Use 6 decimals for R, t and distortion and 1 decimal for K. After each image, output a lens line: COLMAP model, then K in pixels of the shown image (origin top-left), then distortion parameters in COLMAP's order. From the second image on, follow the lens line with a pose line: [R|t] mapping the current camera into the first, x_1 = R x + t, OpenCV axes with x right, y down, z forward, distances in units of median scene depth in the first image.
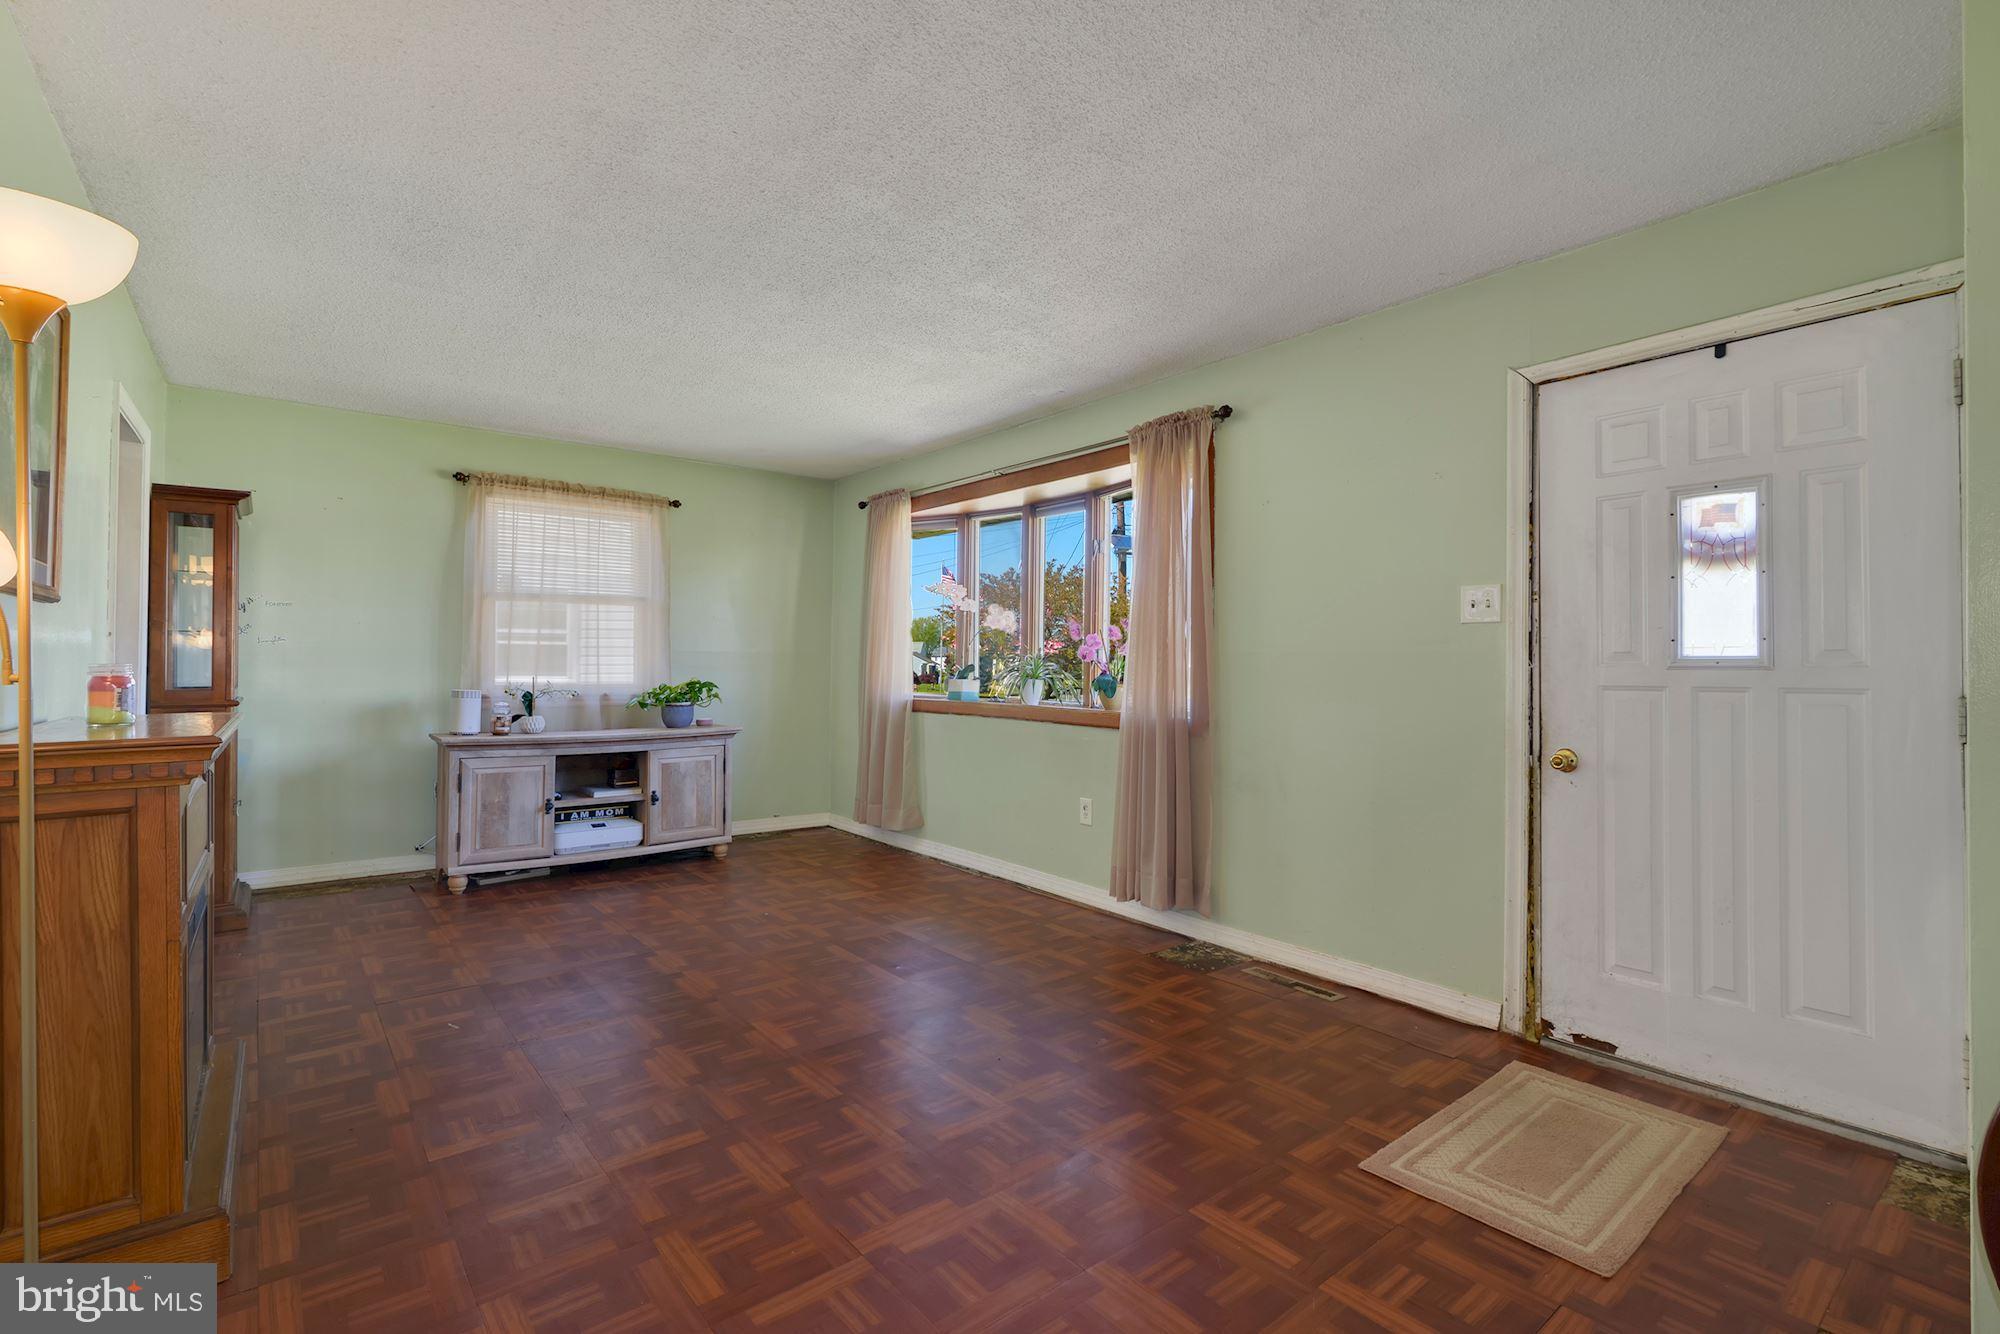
lens RADIAL K [[910.9, 0, 1000.0], [0, 910.9, 651.1], [0, 0, 1]] dist [-0.001447, -0.000090]
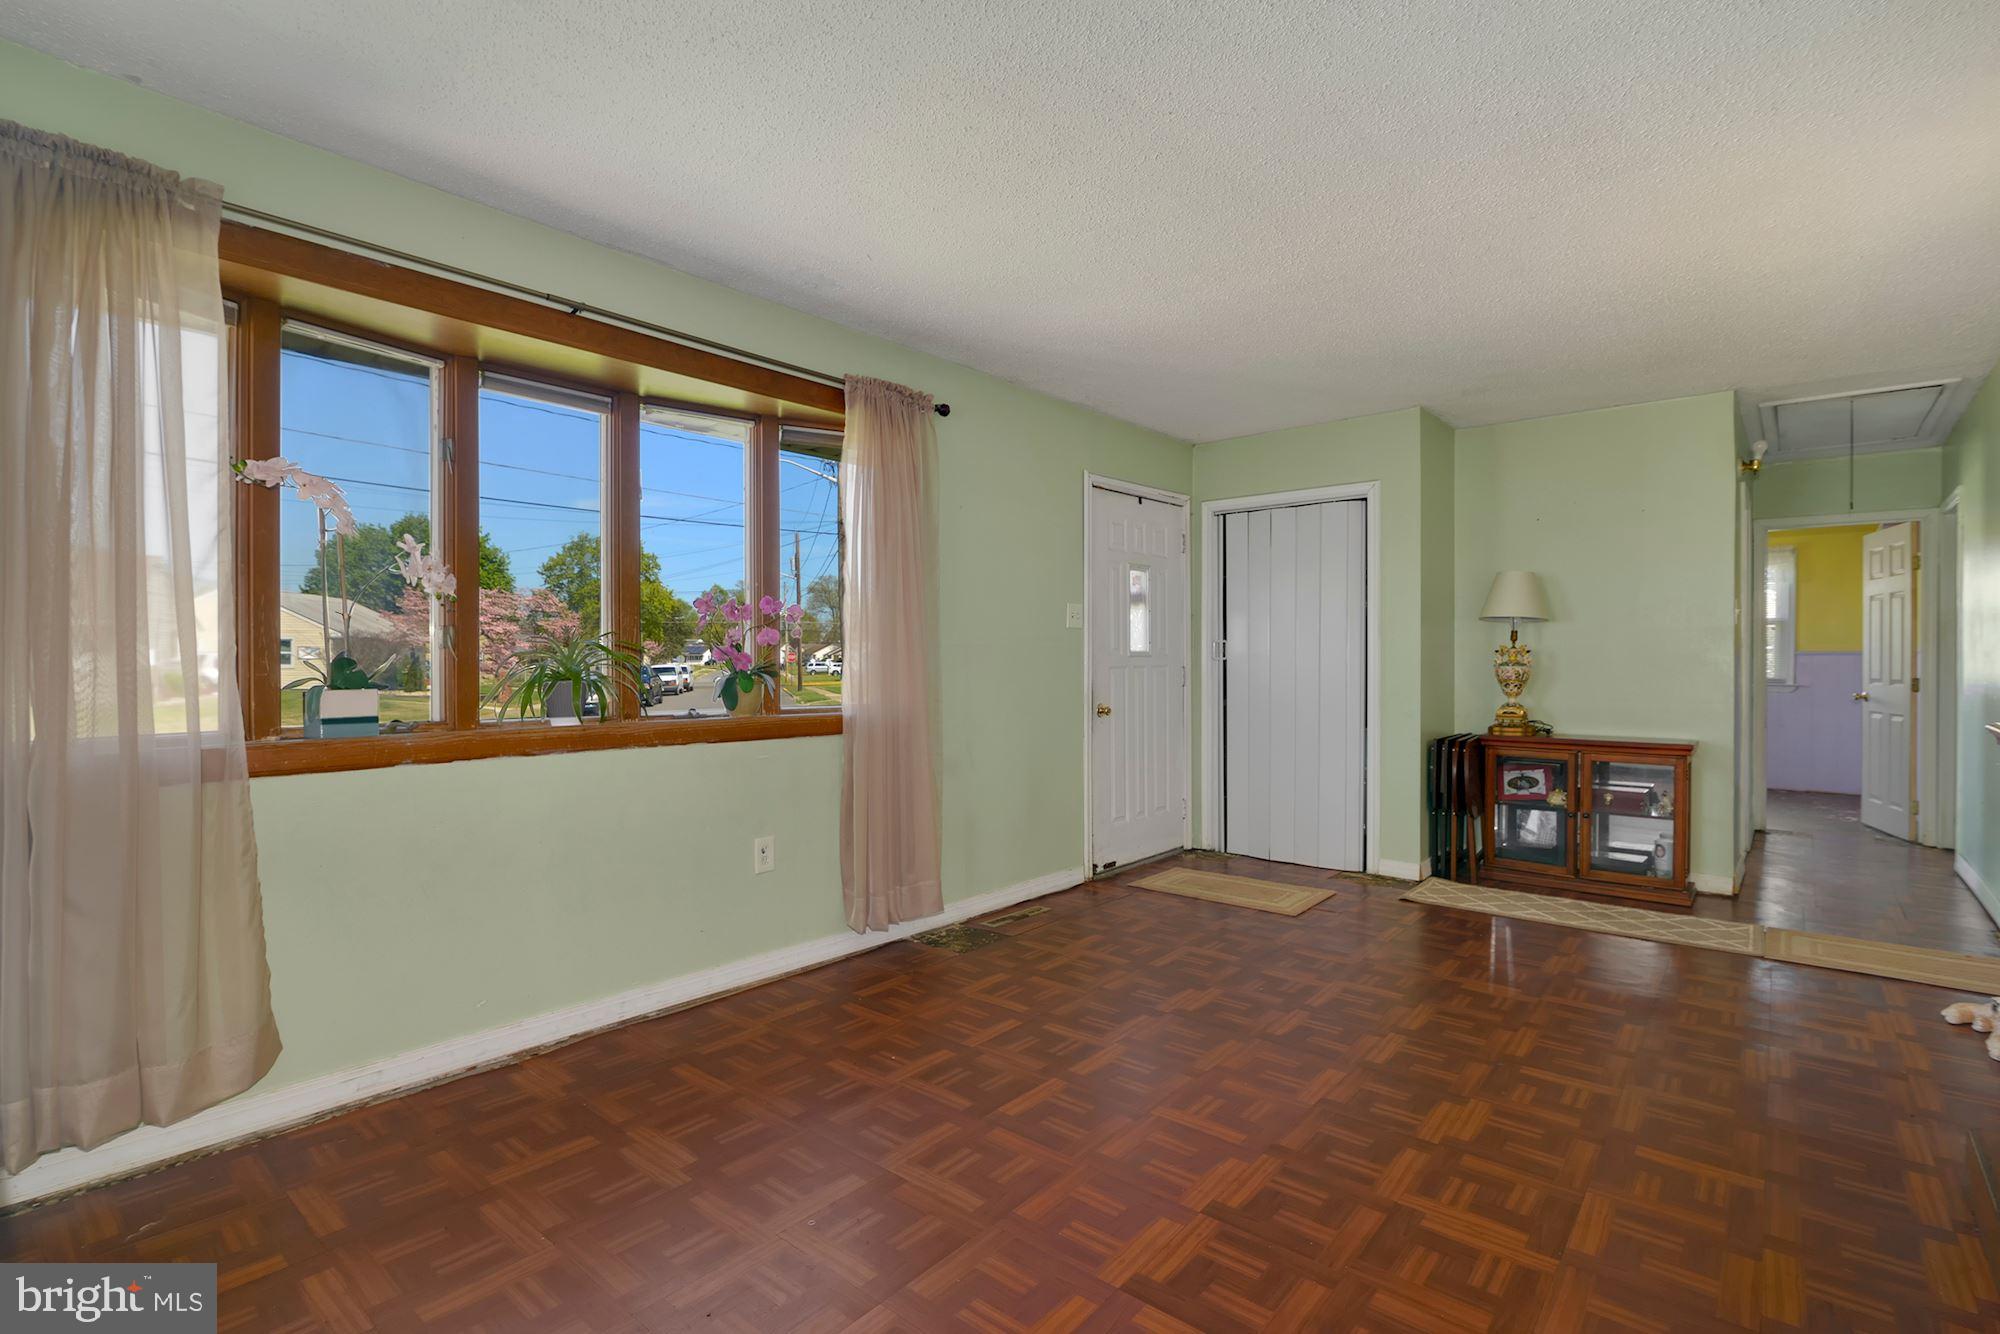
lens RADIAL K [[925.5, 0, 1013.2], [0, 925.5, 671.2], [0, 0, 1]] dist [-0.018318, 0.000296]
pose [[-0.192241, -0.022299, 0.981094, -0.605781], [-0.015872, 0.999682, 0.019612, 0.007869], [-0.981219, -0.011802, -0.192533, 0.850011]]
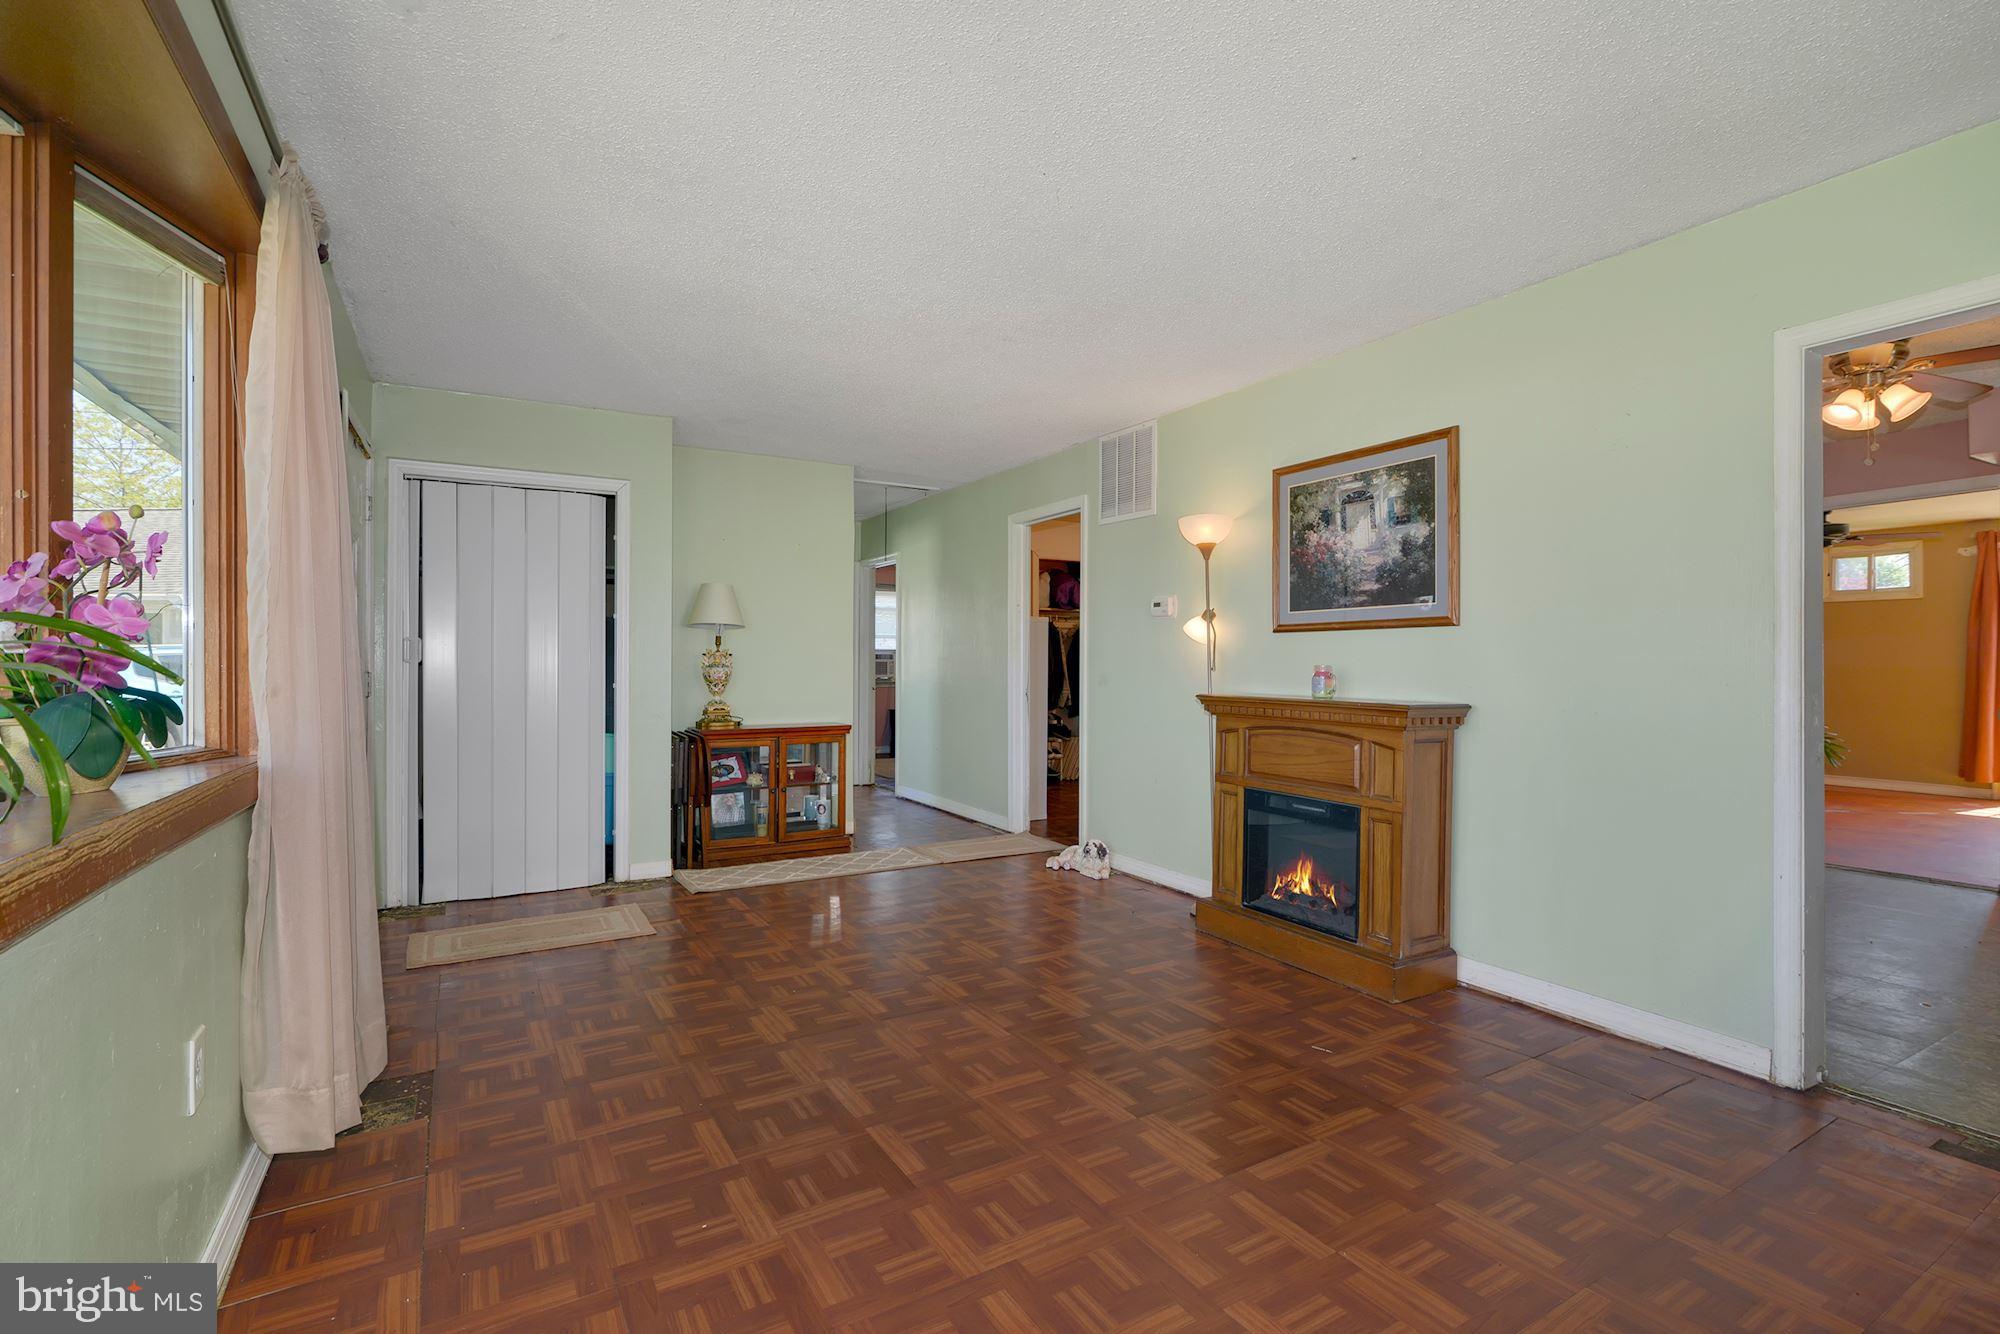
lens RADIAL K [[908.7, 0, 1008.8], [0, 908.7, 661.8], [0, 0, 1]] dist [-0.003044, -0.000011]
pose [[-0.989777, -0.011006, 0.142201, -0.241166], [-0.012871, 0.999843, -0.012198, 0.015064], [-0.142044, -0.013903, -0.989763, 1.171494]]
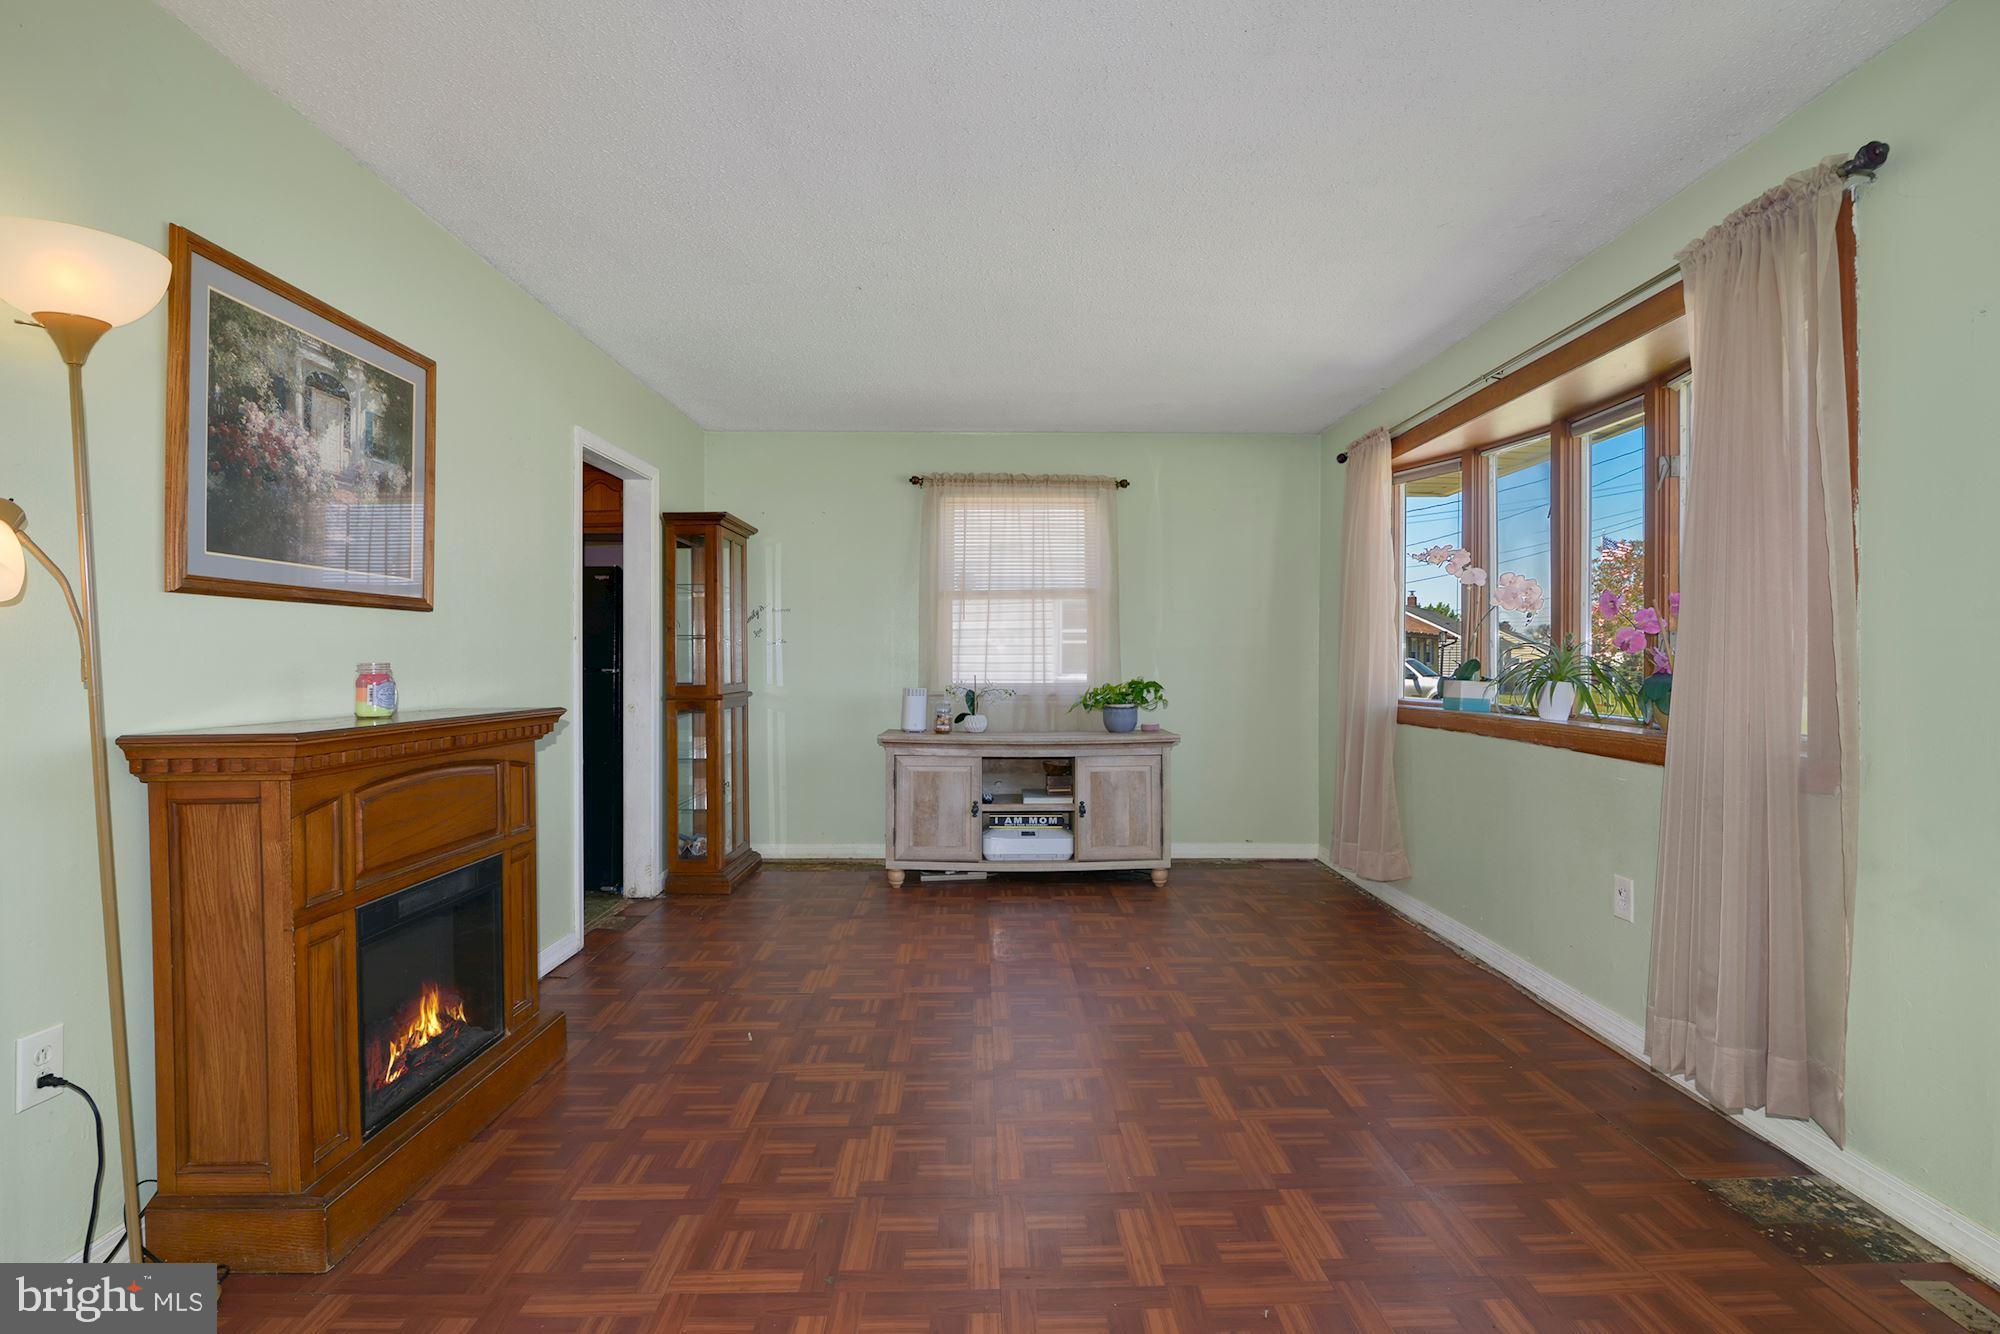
lens RADIAL K [[934.2, 0, 1007.9], [0, 934.2, 653.5], [0, 0, 1]] dist [-0.015248, -0.000062]
pose [[0.793266, -0.010528, -0.608785, 0.132064], [0.013684, 0.999906, 0.000538, 0.004940], [0.608722, -0.008757, 0.793335, 0.227985]]
